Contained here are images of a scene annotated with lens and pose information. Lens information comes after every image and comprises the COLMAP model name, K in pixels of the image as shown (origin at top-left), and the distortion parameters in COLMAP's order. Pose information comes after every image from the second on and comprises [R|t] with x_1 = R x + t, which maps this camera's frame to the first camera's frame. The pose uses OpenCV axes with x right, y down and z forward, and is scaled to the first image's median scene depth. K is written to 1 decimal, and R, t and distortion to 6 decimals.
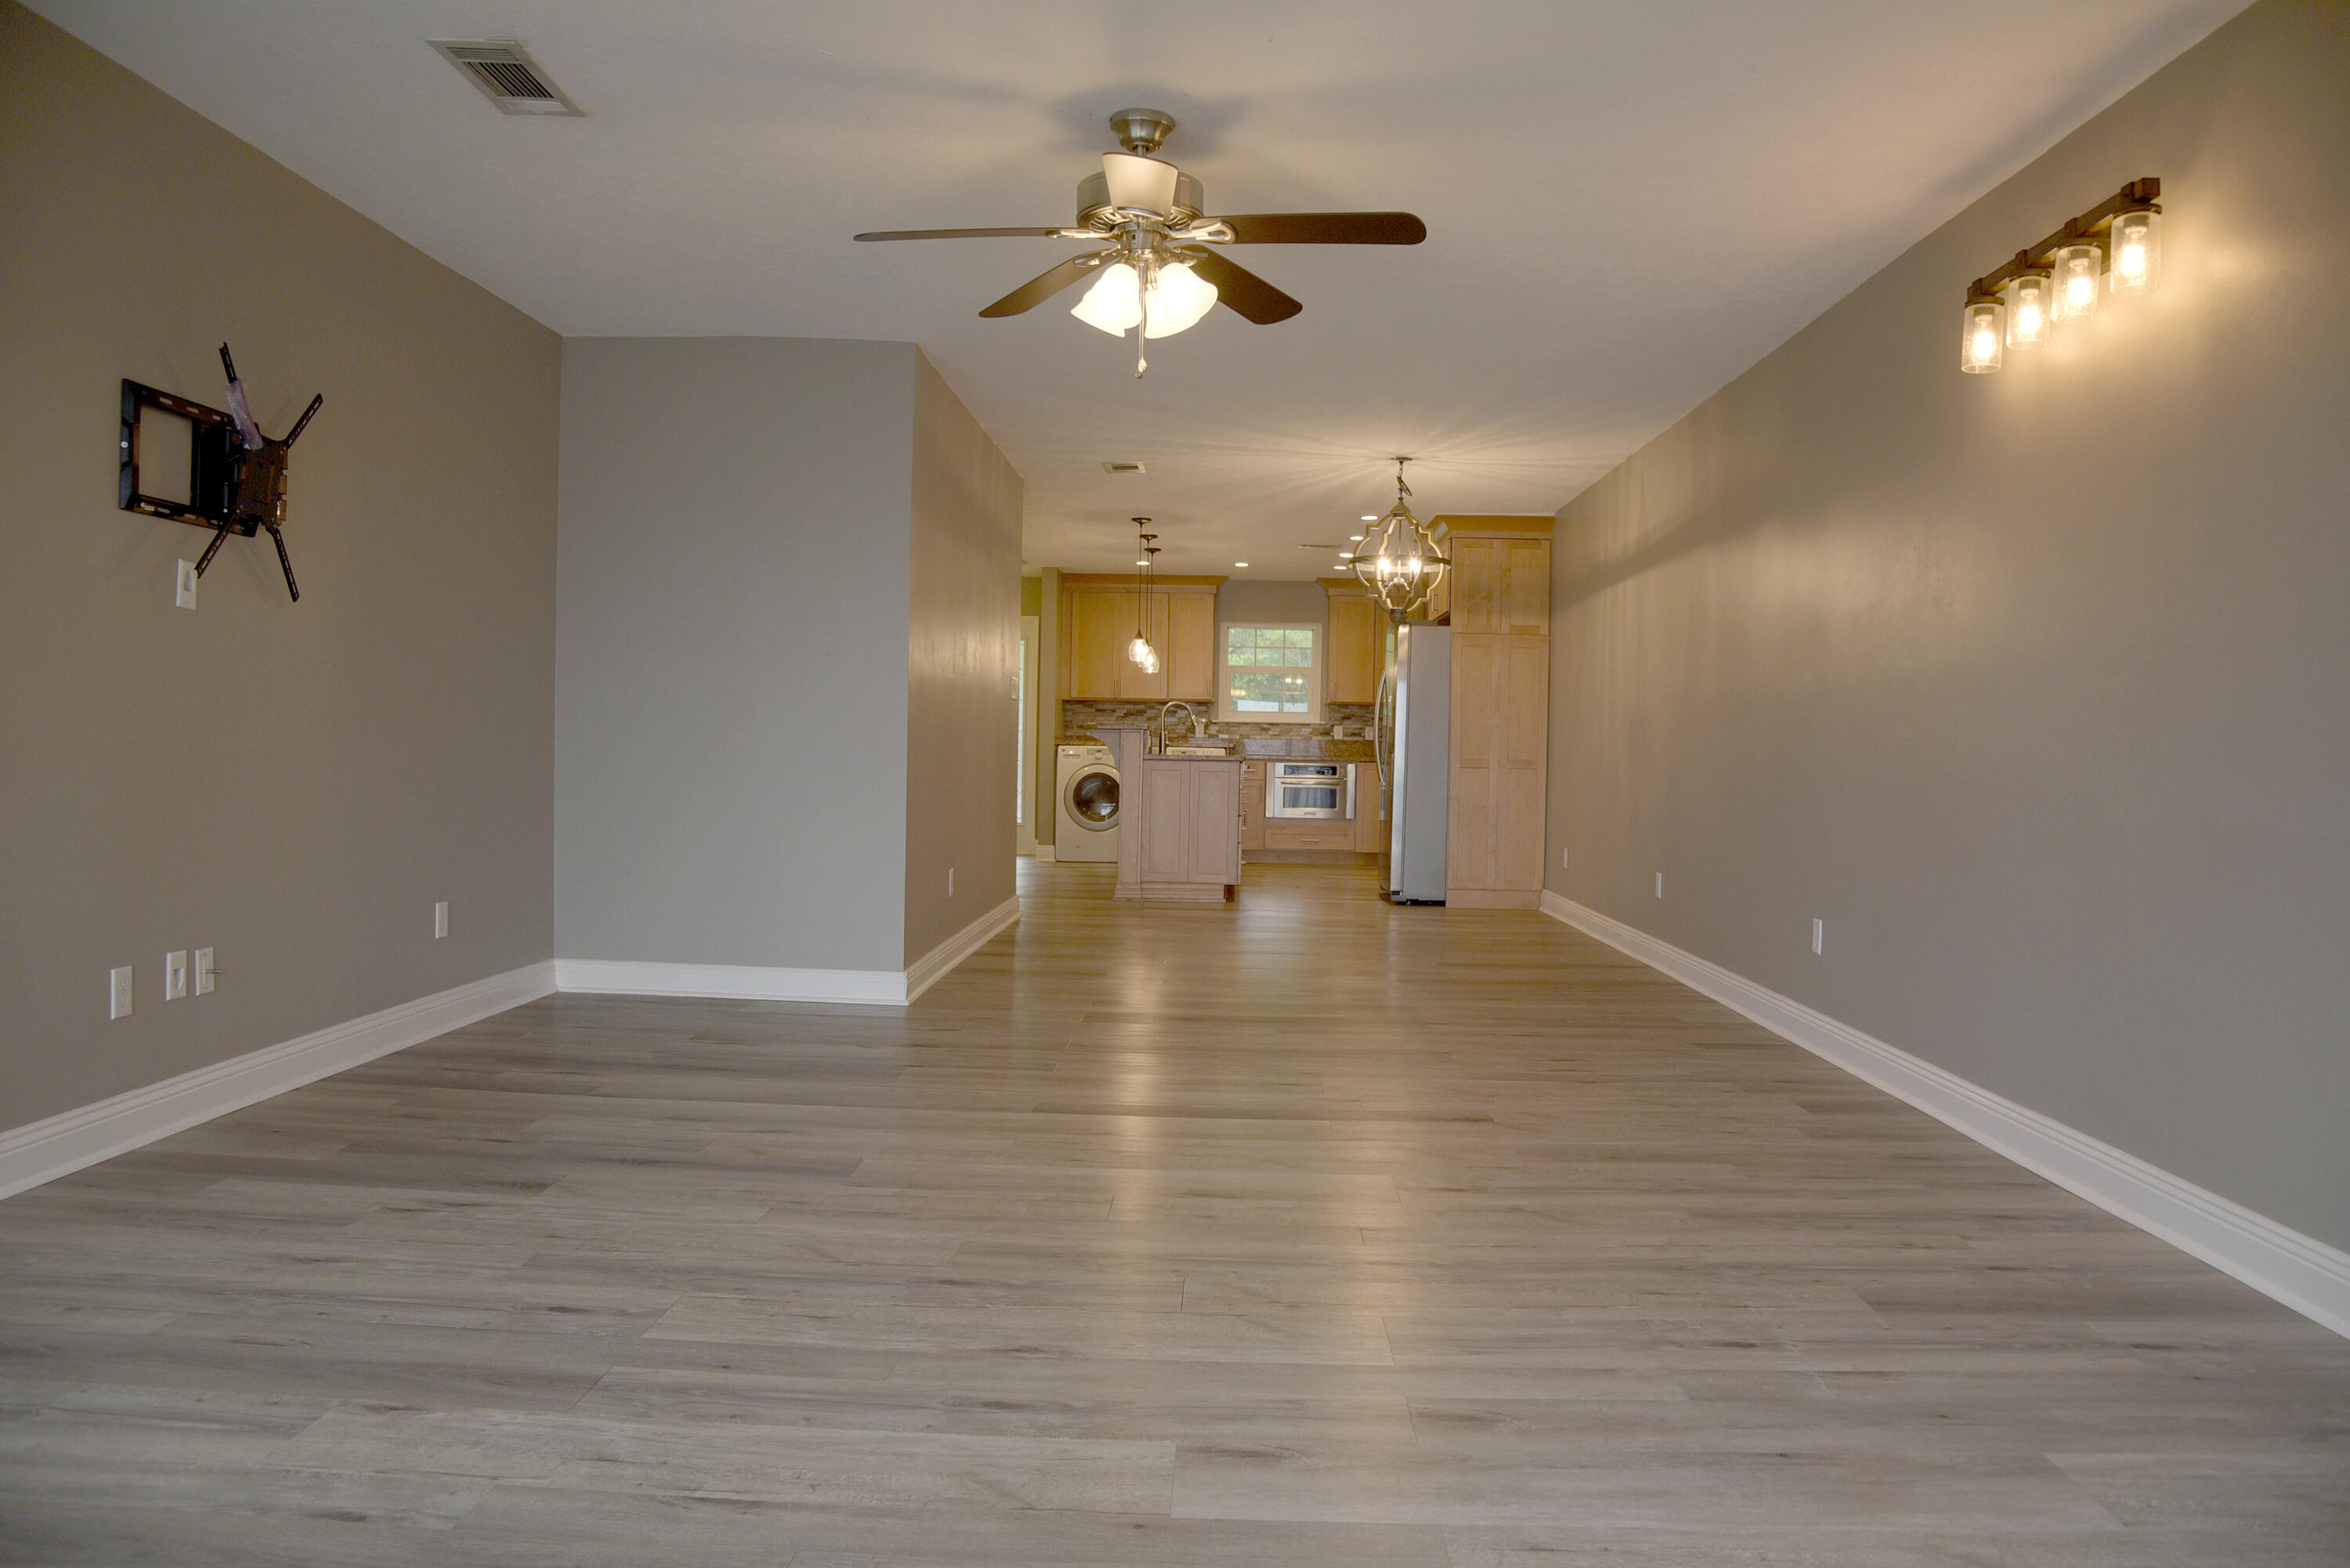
lens RADIAL K [[1594.7, 0, 1173.6], [0, 1594.7, 779.7], [0, 0, 1]] dist [-0.104506, 0.047063]
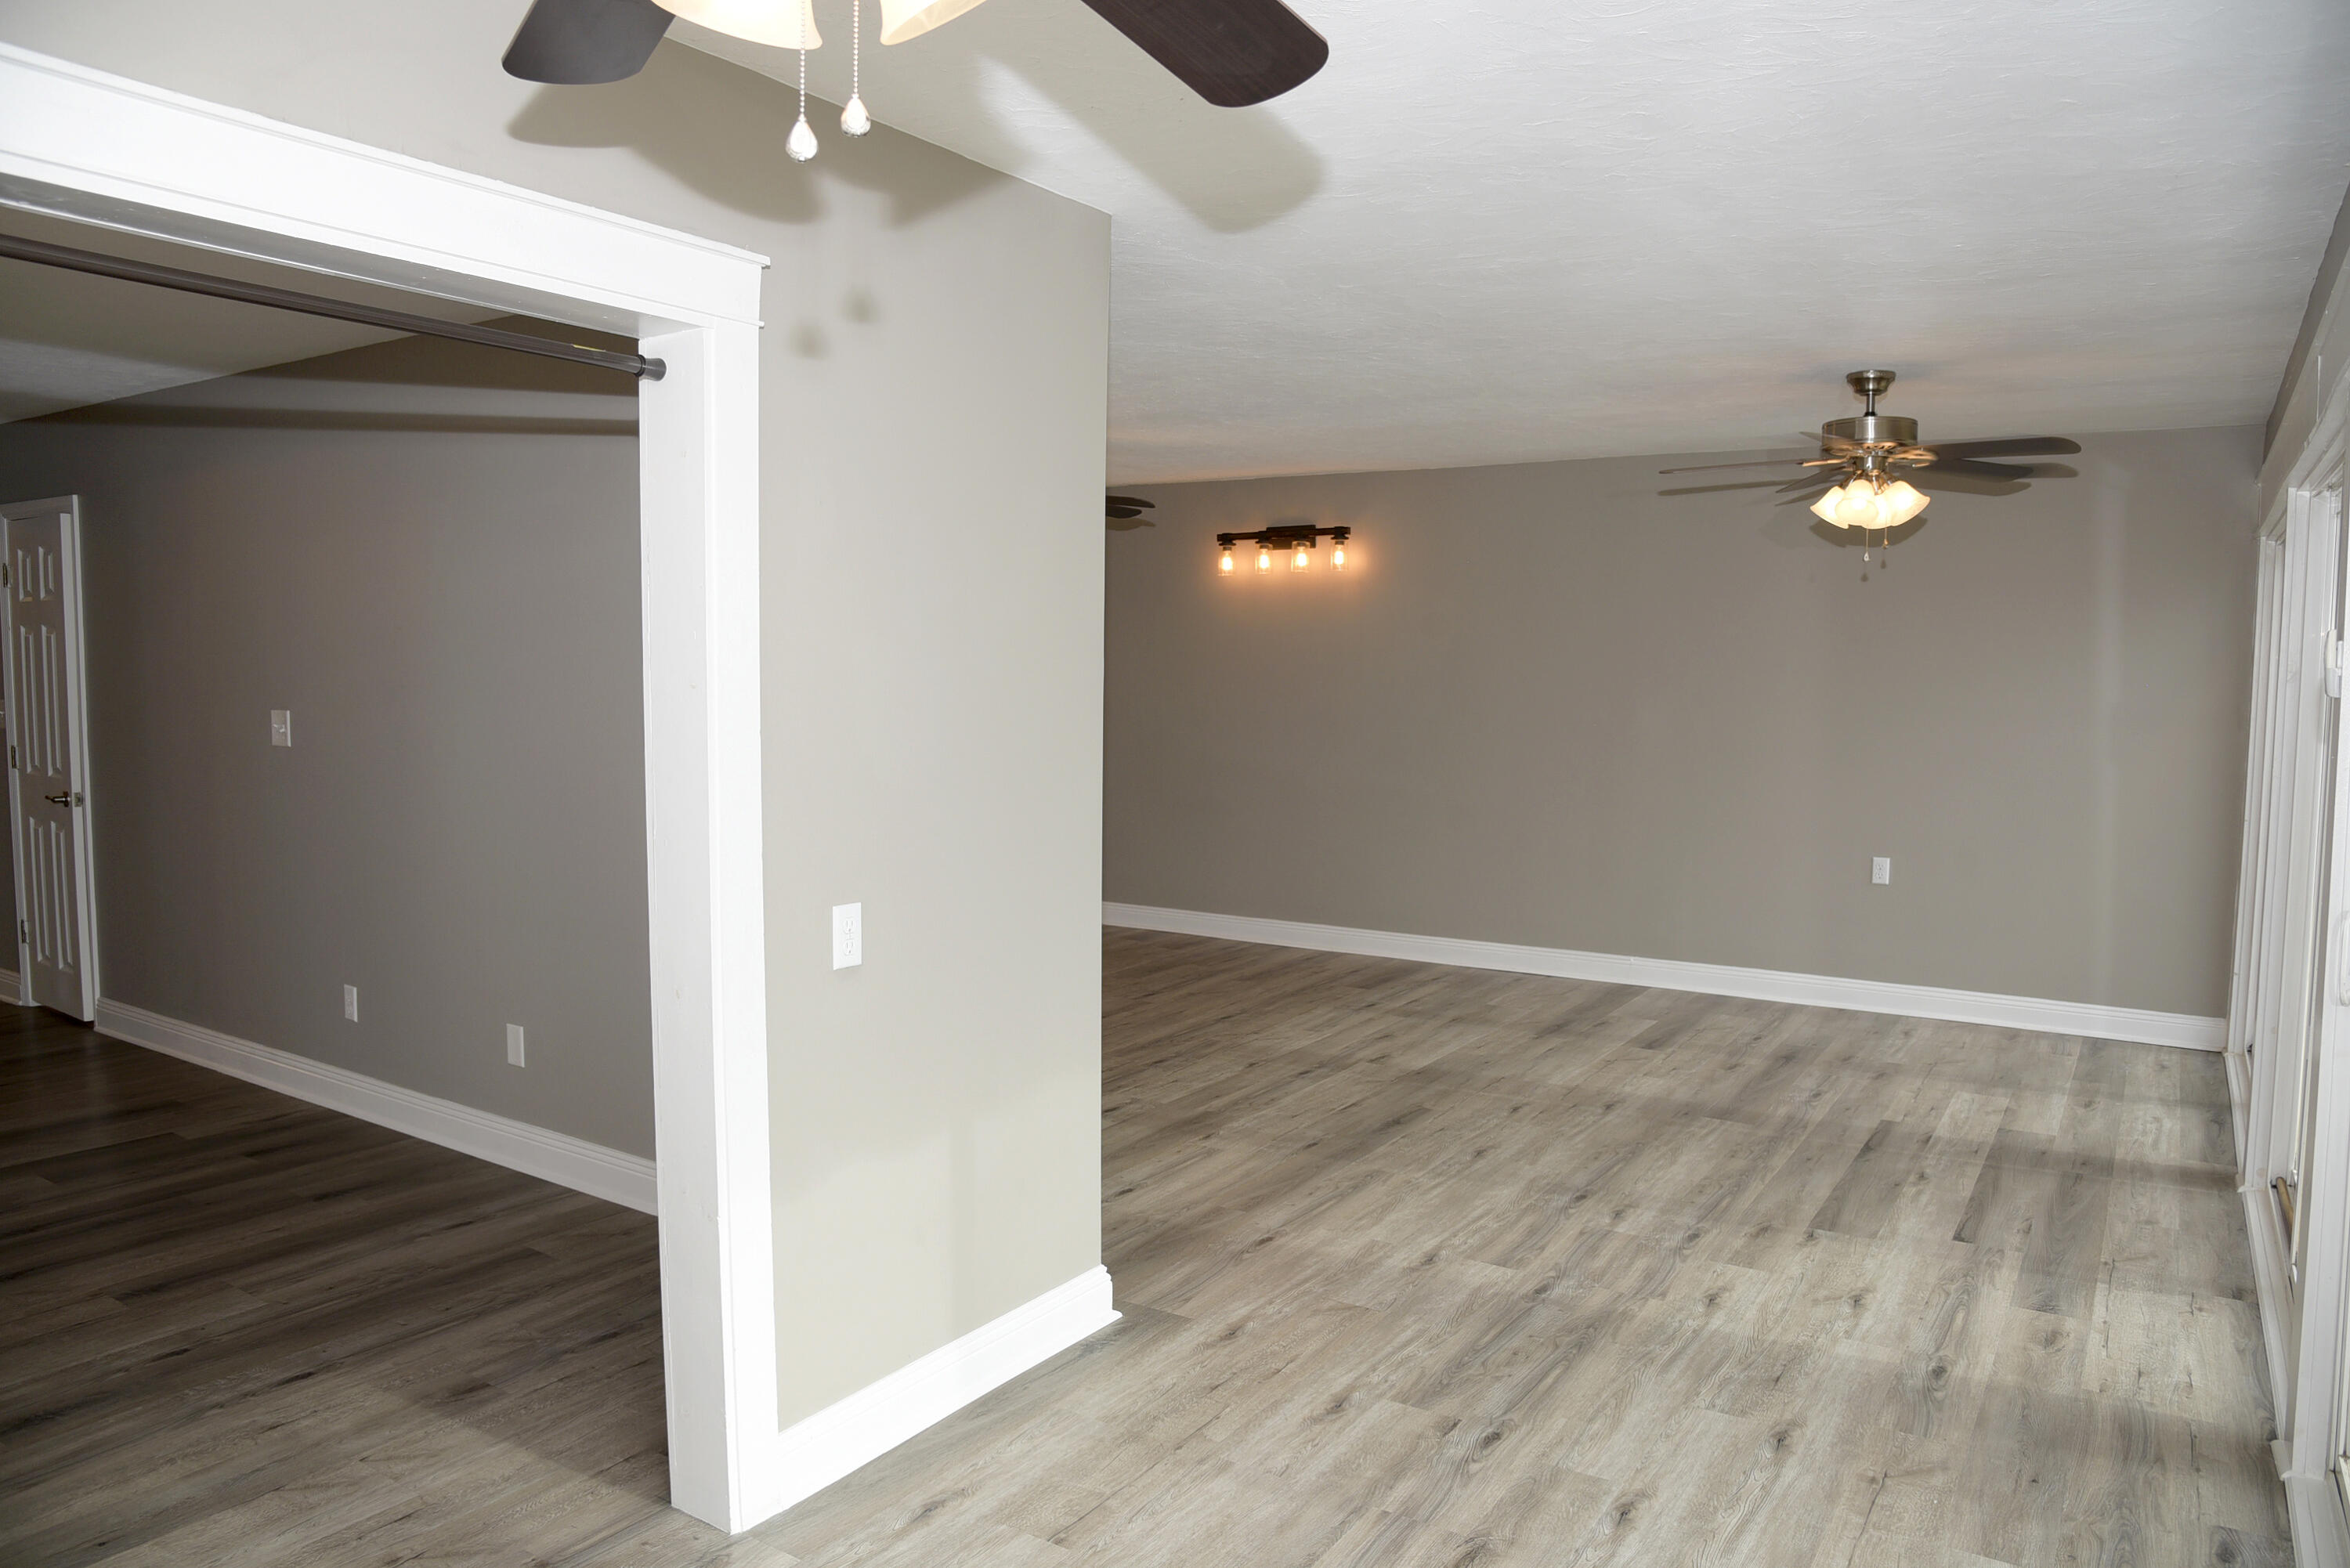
lens RADIAL K [[1594.7, 0, 1157.1], [0, 1594.7, 775.8], [0, 0, 1]] dist [-0.104506, 0.047063]
pose [[0.518149, -0.075534, 0.851949, -1.680327], [0.022935, 0.996962, 0.074443, -0.188255], [-0.854983, -0.019033, 0.518307, -0.066929]]
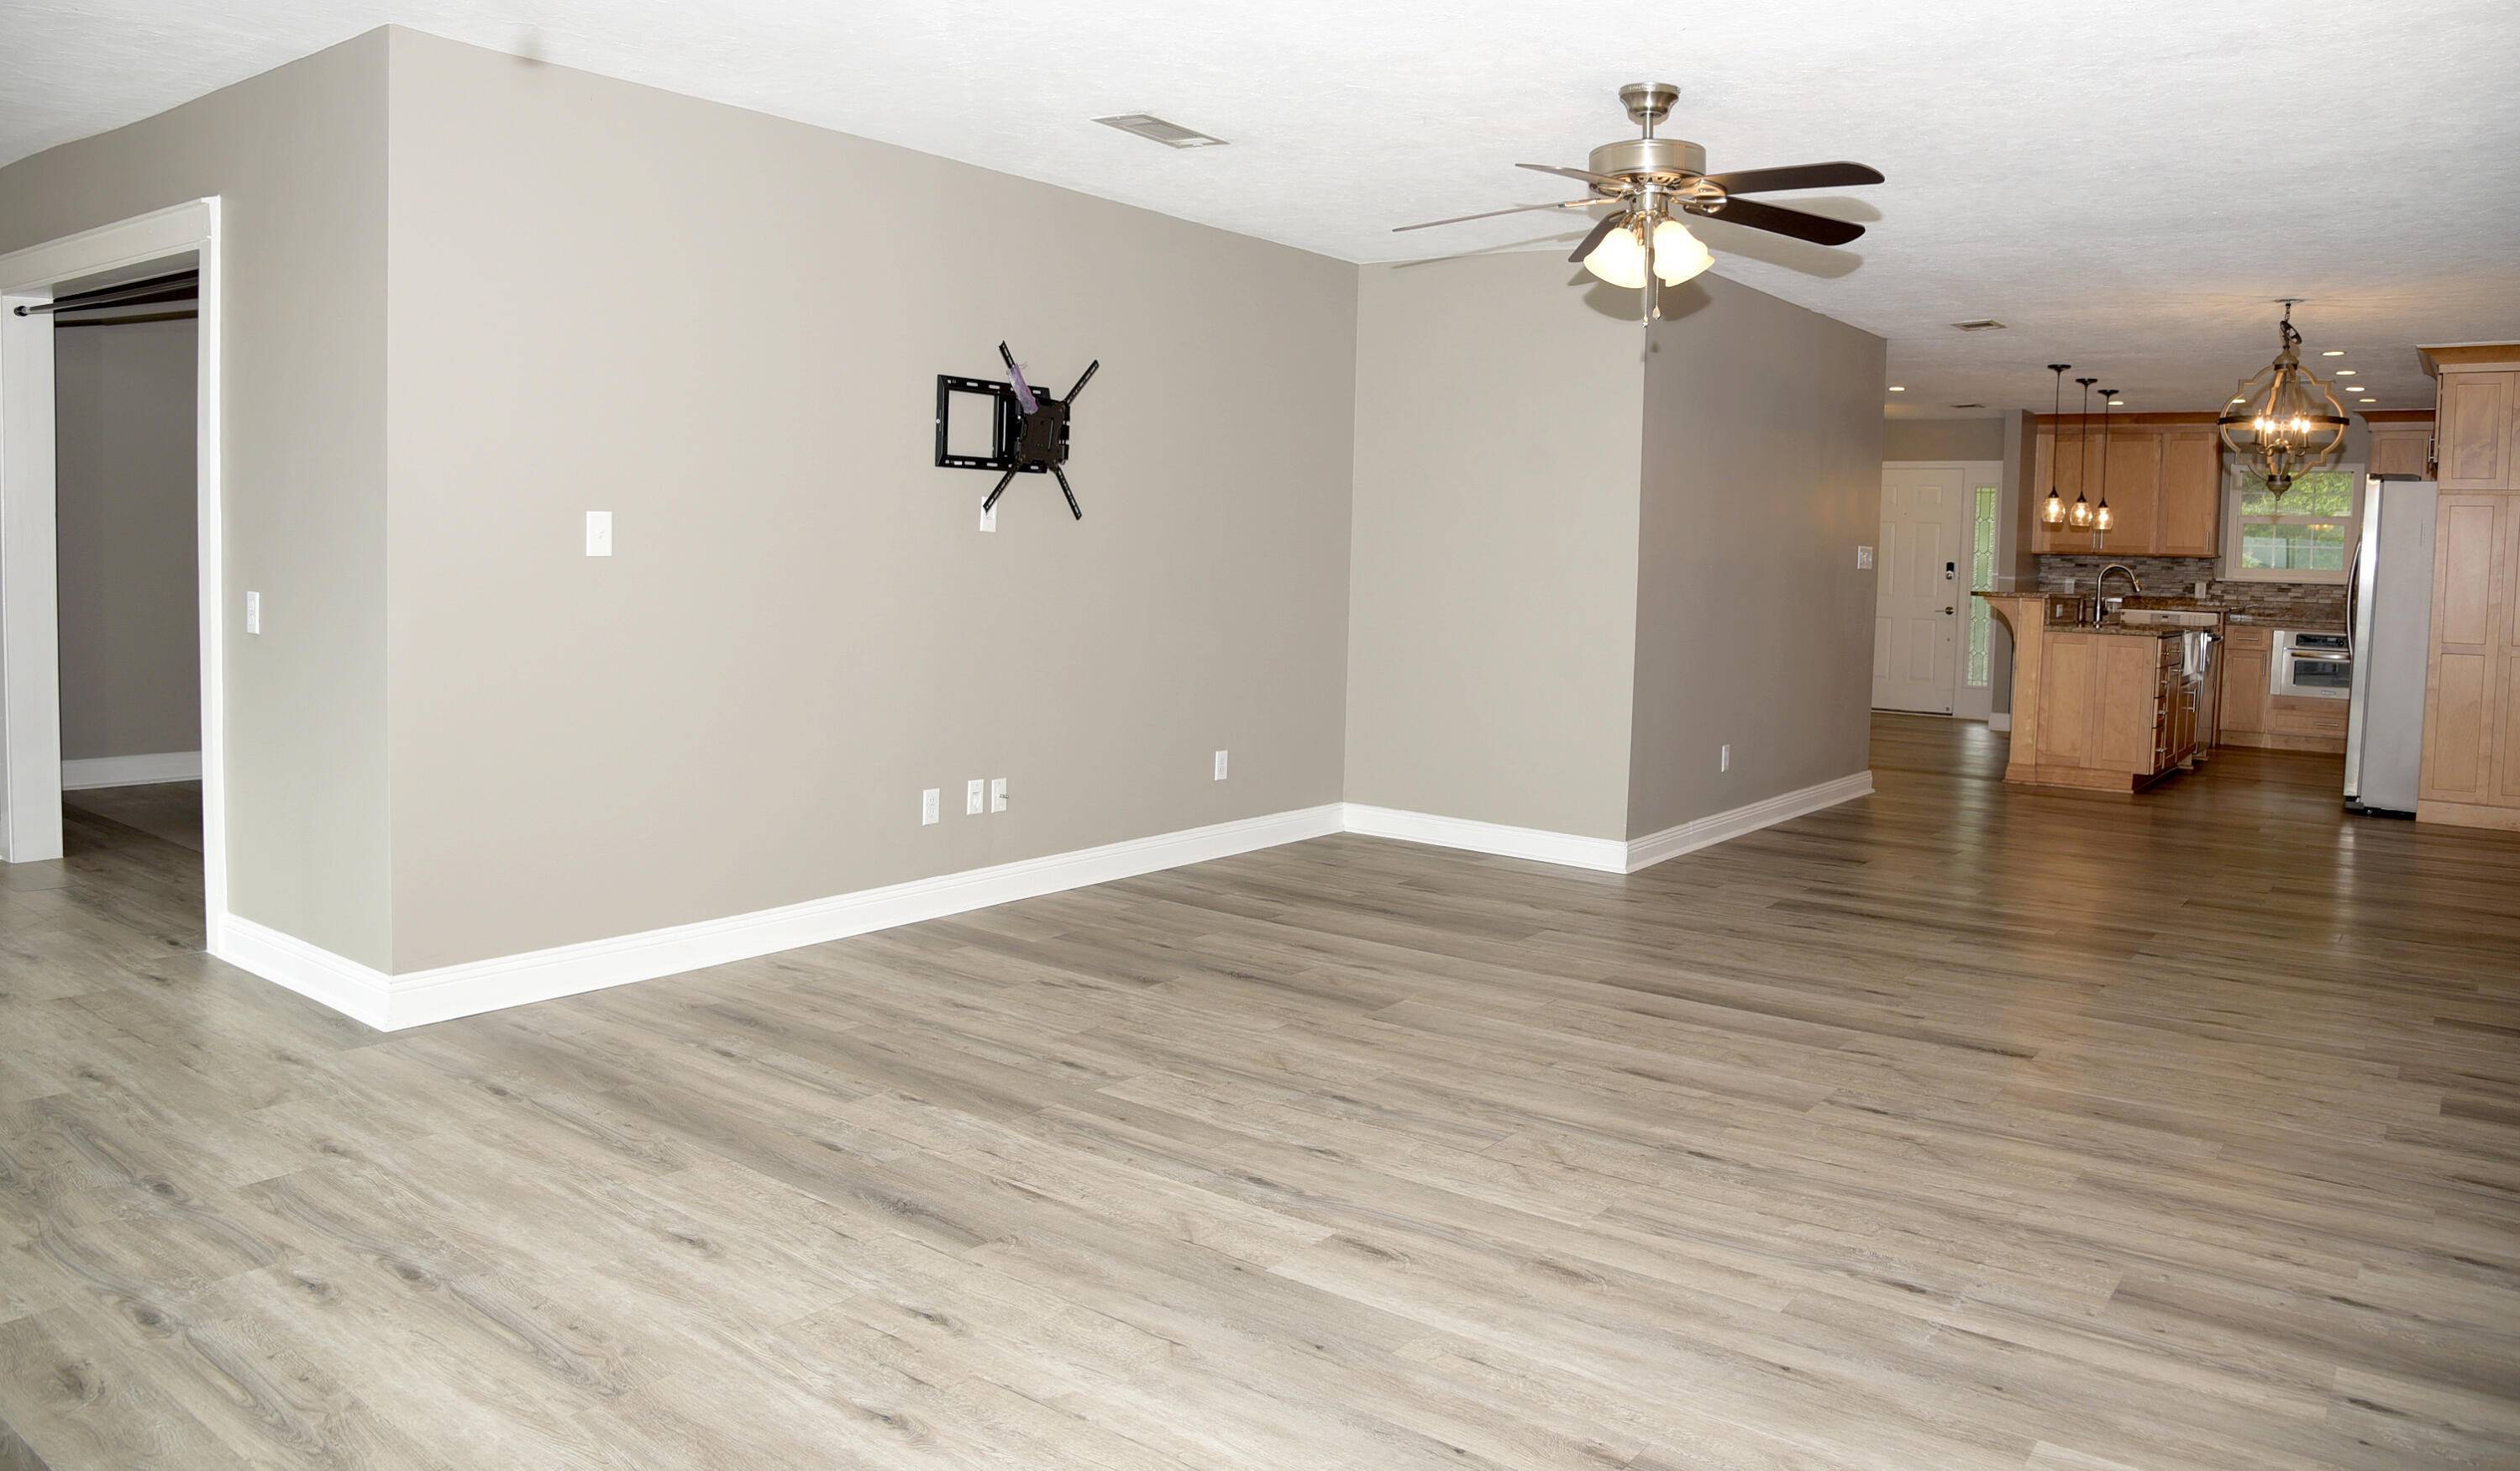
lens RADIAL K [[1703.6, 0, 1262.1], [0, 1703.6, 609.6], [0, 0, 1]] dist [-0.098153, 0.040164]
pose [[0.820553, 0.024895, -0.571028, 0.502739], [-0.024241, 0.999668, 0.008749, -0.071341], [0.571057, 0.006663, 0.820884, -0.127552]]
